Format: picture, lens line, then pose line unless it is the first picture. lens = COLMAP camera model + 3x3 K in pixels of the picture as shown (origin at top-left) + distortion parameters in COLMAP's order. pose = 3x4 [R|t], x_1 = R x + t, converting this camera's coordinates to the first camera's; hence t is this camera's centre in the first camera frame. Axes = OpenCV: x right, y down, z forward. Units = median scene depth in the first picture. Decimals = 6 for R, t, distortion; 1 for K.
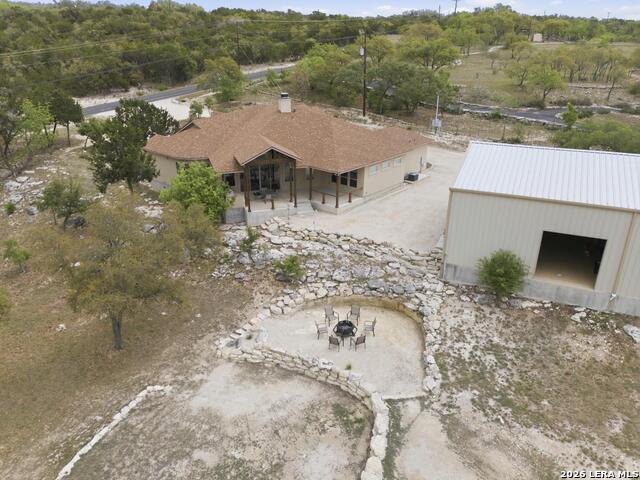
lens RADIAL K [[470.2, 0, 314.6], [0, 470.2, 238.9], [0, 0, 1]] dist [0.053743, -0.023338]
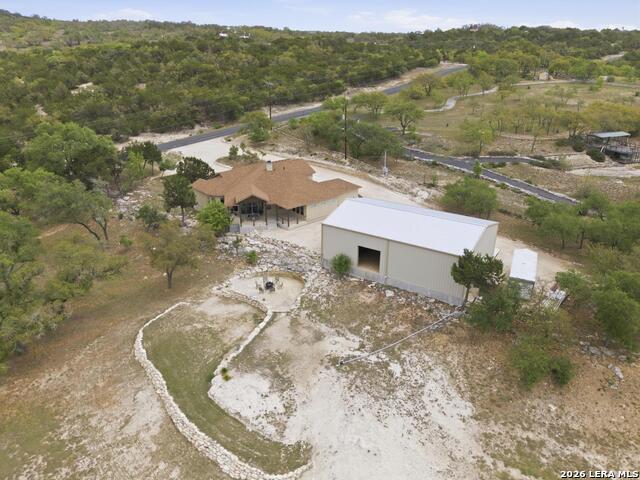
lens RADIAL K [[470.2, 0, 324.5], [0, 470.2, 236.7], [0, 0, 1]] dist [0.053743, -0.023338]
pose [[0.991976, 0.055707, -0.113488, 0.446601], [-0.055846, 0.998437, 0.001954, -0.041986], [0.113420, 0.004399, 0.993537, -0.918466]]
